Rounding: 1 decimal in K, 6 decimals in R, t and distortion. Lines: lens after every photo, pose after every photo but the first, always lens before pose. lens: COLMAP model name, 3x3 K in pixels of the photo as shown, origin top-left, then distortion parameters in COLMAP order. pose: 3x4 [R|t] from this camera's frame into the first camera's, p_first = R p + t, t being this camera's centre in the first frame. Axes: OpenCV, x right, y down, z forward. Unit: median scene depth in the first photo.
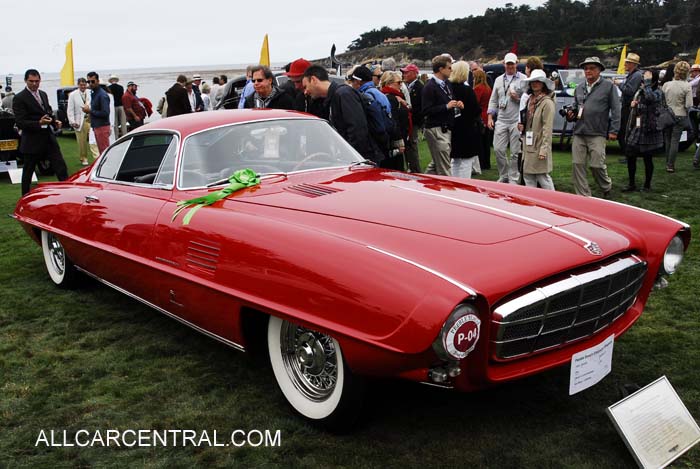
lens RADIAL K [[728.8, 0, 350.7], [0, 728.8, 238.9], [0, 0, 1]] dist [-0.122056, 0.000000]
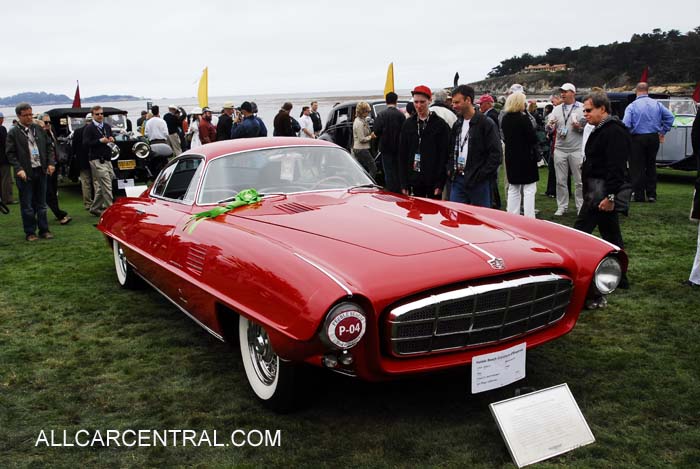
lens RADIAL K [[728.8, 0, 349.3], [0, 728.8, 232.3], [0, 0, 1]] dist [-0.122056, 0.000000]
pose [[0.981000, 0.030978, -0.191520, 0.238009], [-0.039392, 0.998412, -0.040282, 0.014178], [0.189968, 0.047061, 0.980662, -0.113526]]
